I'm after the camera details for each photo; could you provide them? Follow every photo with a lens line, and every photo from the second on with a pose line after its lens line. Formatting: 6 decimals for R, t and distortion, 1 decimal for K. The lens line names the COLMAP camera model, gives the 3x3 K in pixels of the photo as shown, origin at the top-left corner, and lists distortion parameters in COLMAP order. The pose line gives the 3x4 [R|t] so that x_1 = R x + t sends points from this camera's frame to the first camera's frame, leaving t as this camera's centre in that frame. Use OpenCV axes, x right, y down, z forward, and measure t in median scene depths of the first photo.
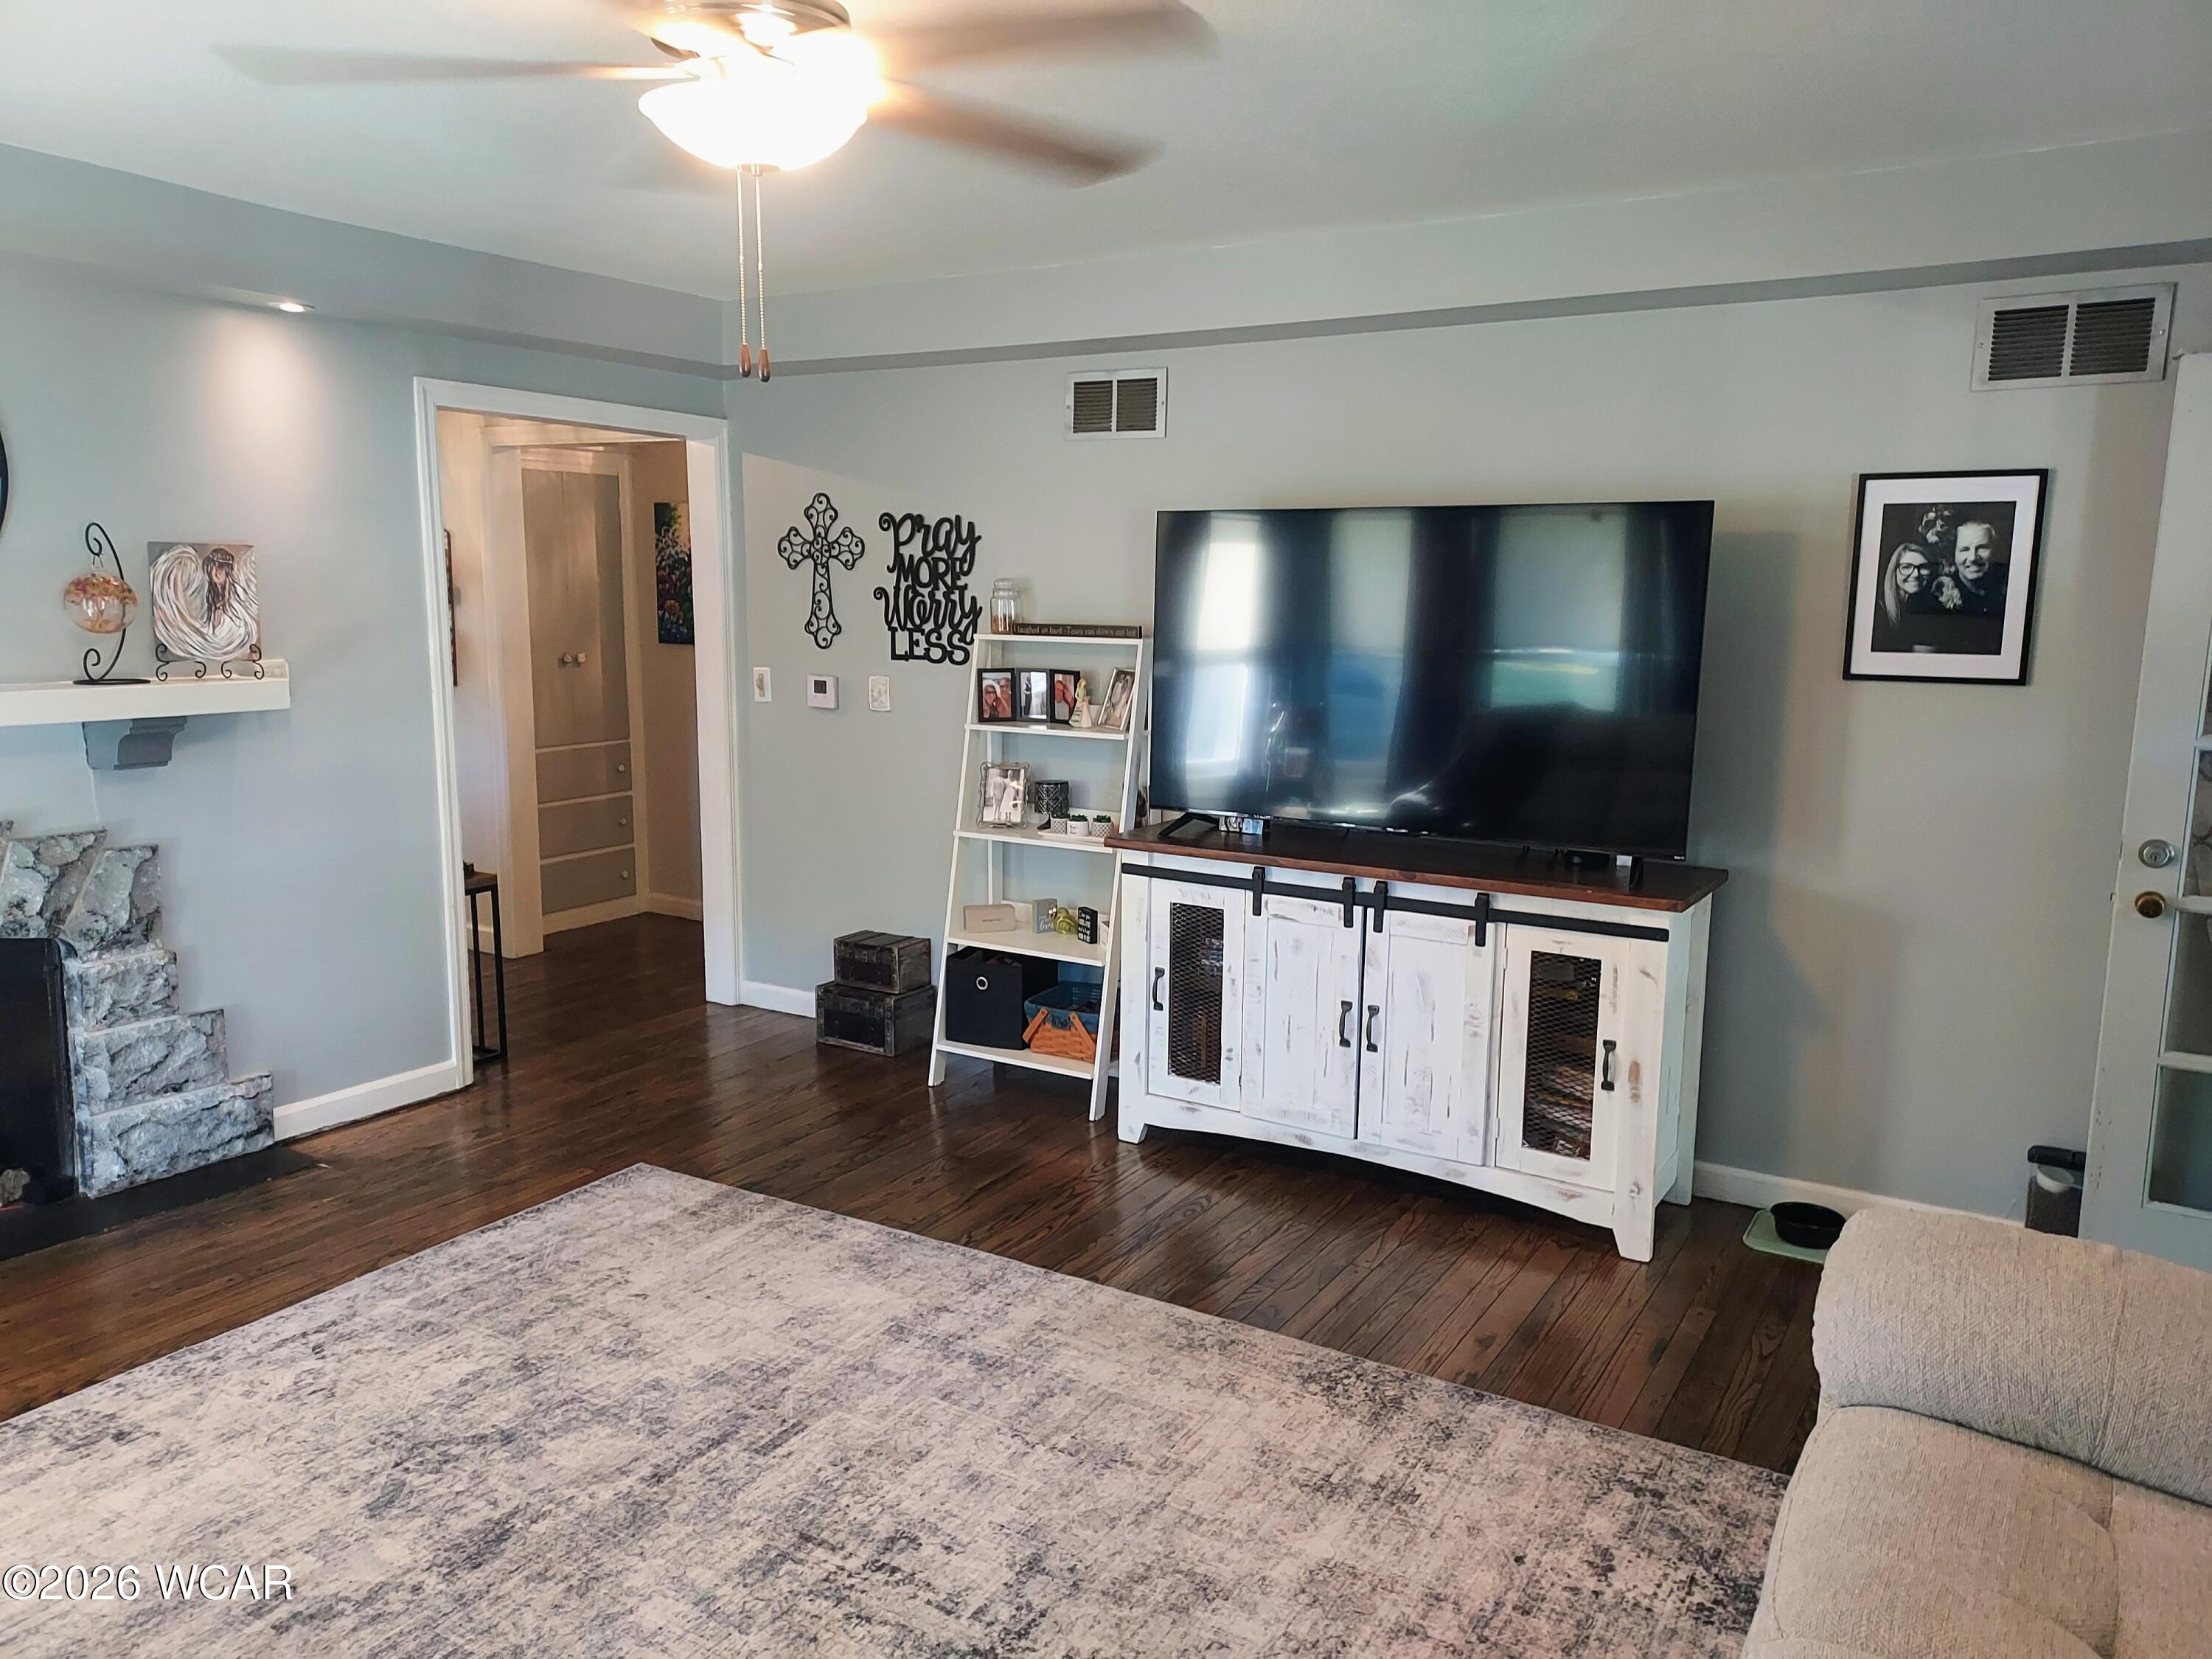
lens RADIAL K [[1548.3, 0, 1102.4], [0, 1548.3, 824.8], [0, 0, 1]] dist [0.065742, -0.056966]
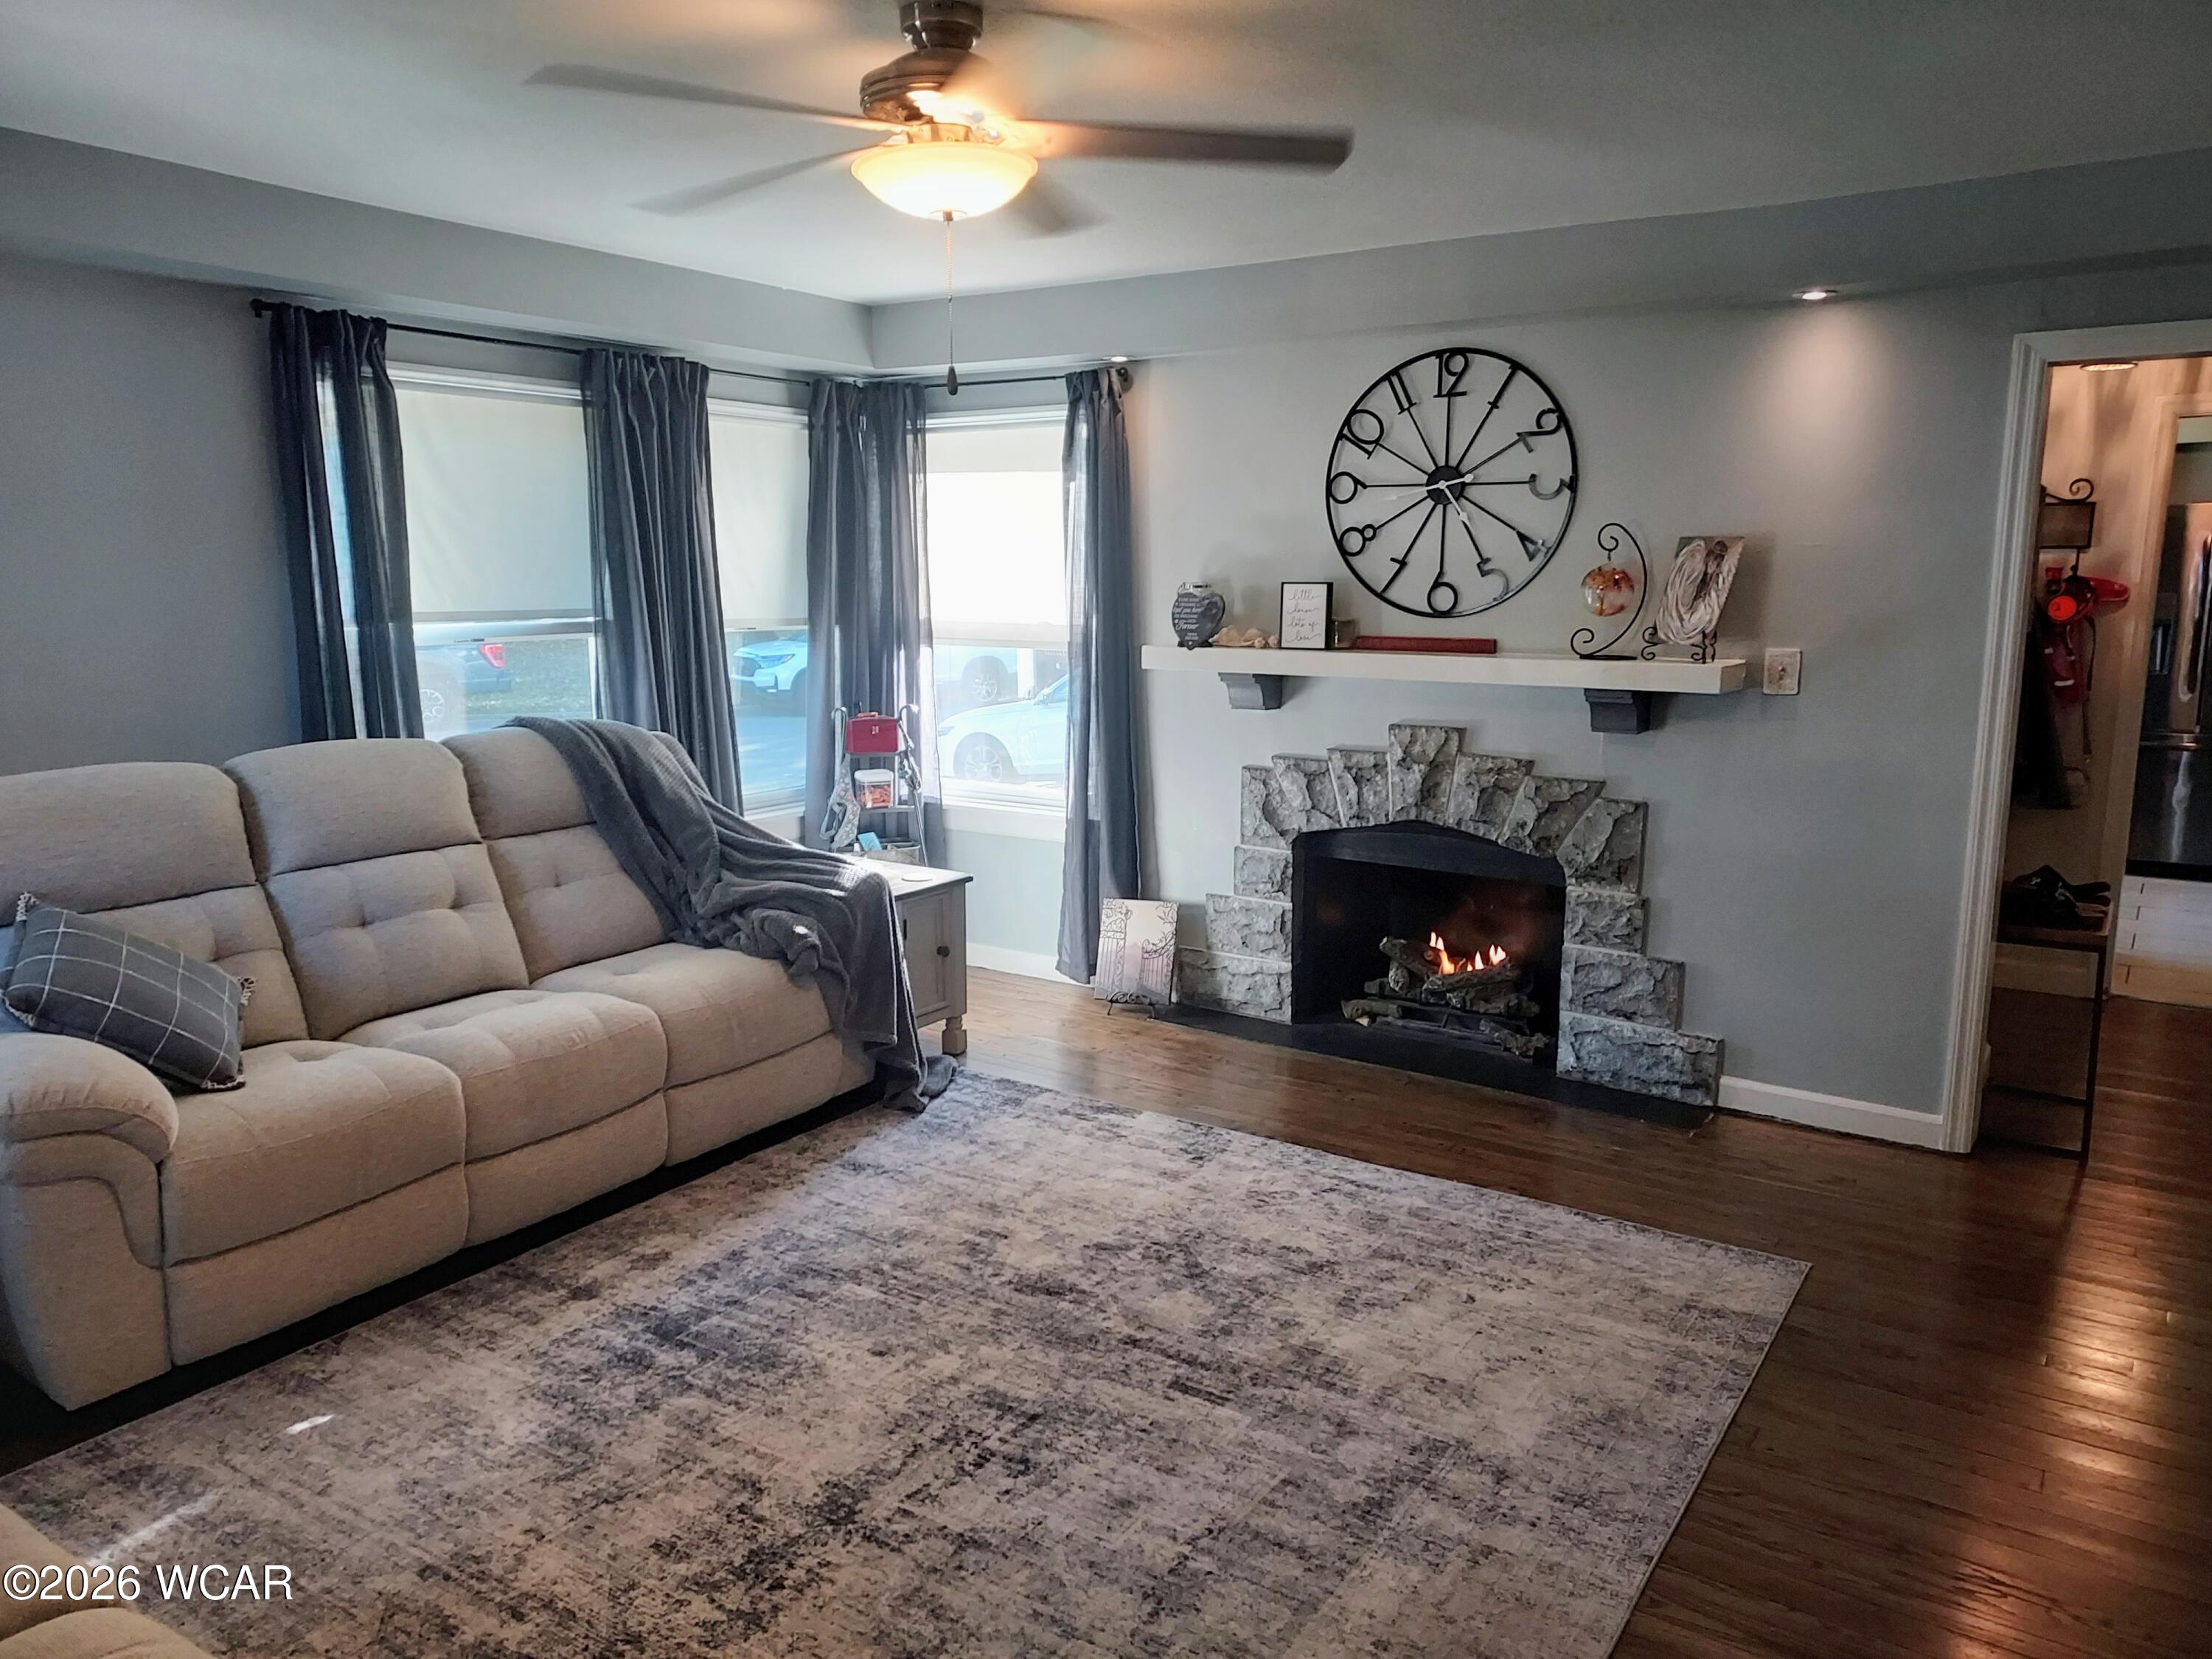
lens RADIAL K [[1548.3, 0, 1102.4], [0, 1548.3, 824.8], [0, 0, 1]] dist [0.065742, -0.056966]
pose [[-0.021030, 0.158574, -0.987123, 0.702529], [-0.159859, 0.974105, 0.159889, -0.120006], [0.986916, 0.161163, 0.004864, 0.811064]]
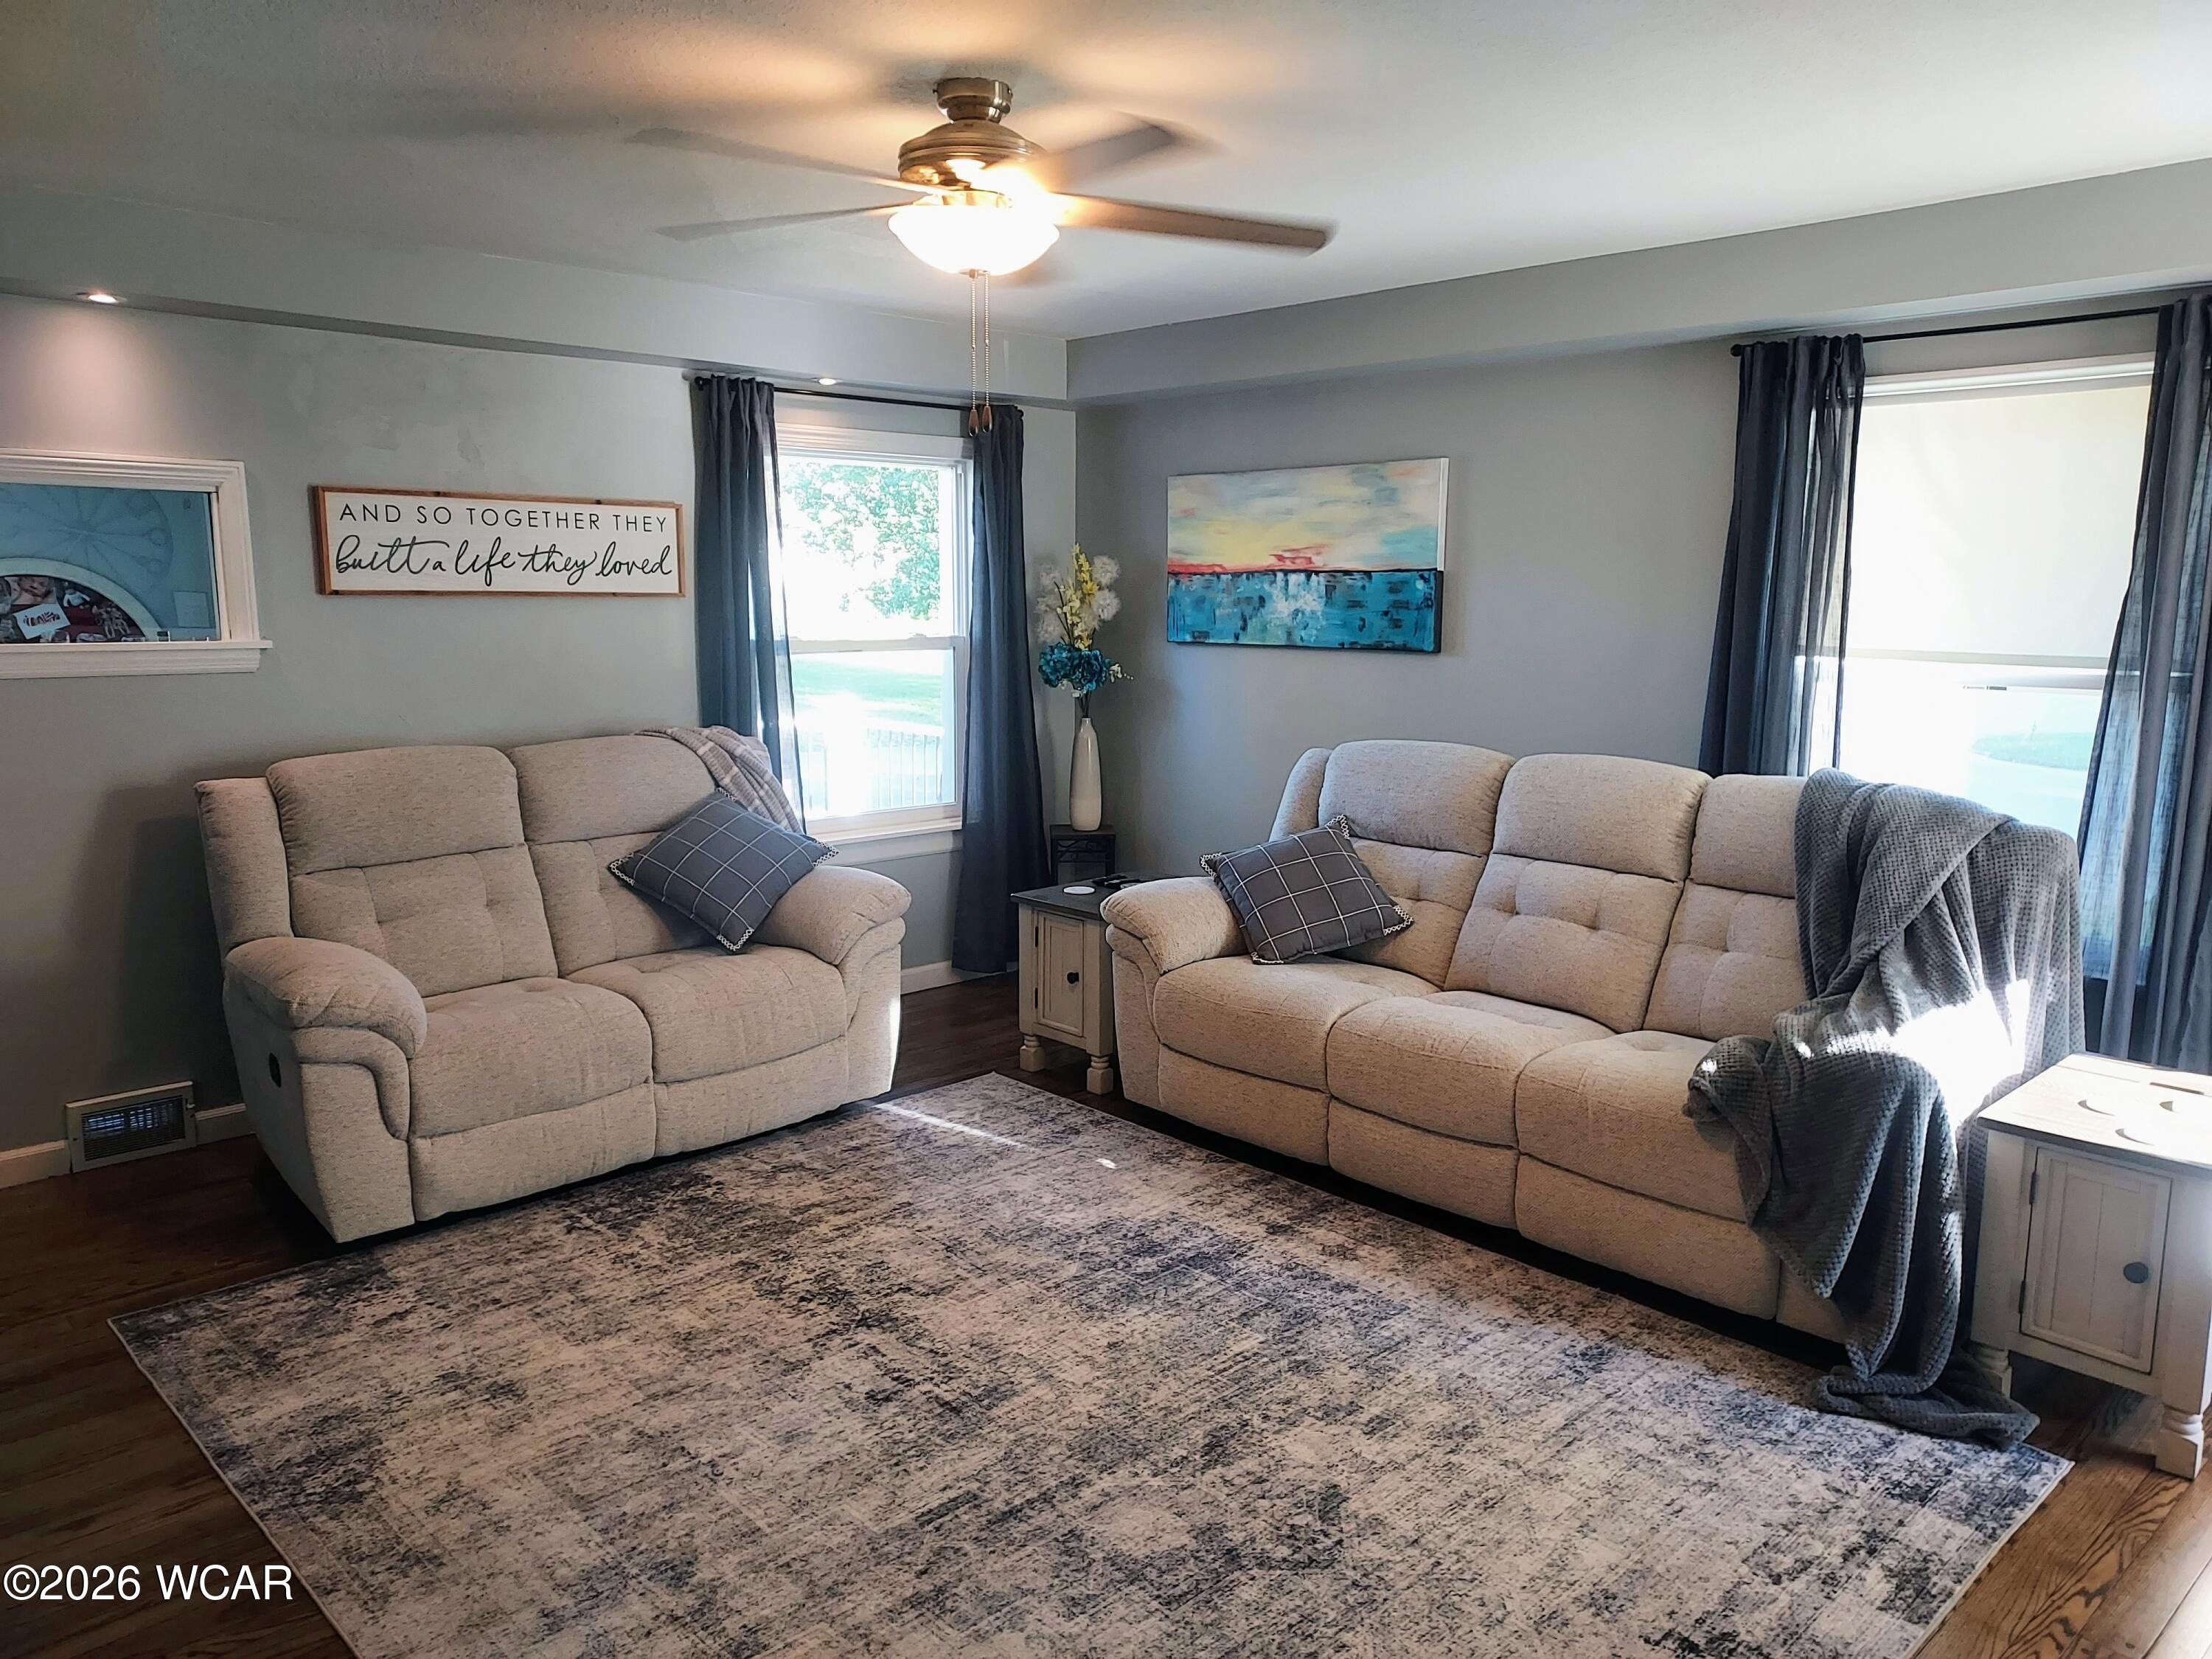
lens RADIAL K [[1646.0, 0, 1187.5], [0, 1646.0, 830.5], [0, 0, 1]] dist [0.145216, -0.222365]
pose [[-0.973120, -0.049758, 0.224861, -0.511643], [0.021249, 0.952816, 0.302804, -0.273198], [-0.229318, 0.299443, -0.926147, 1.649483]]
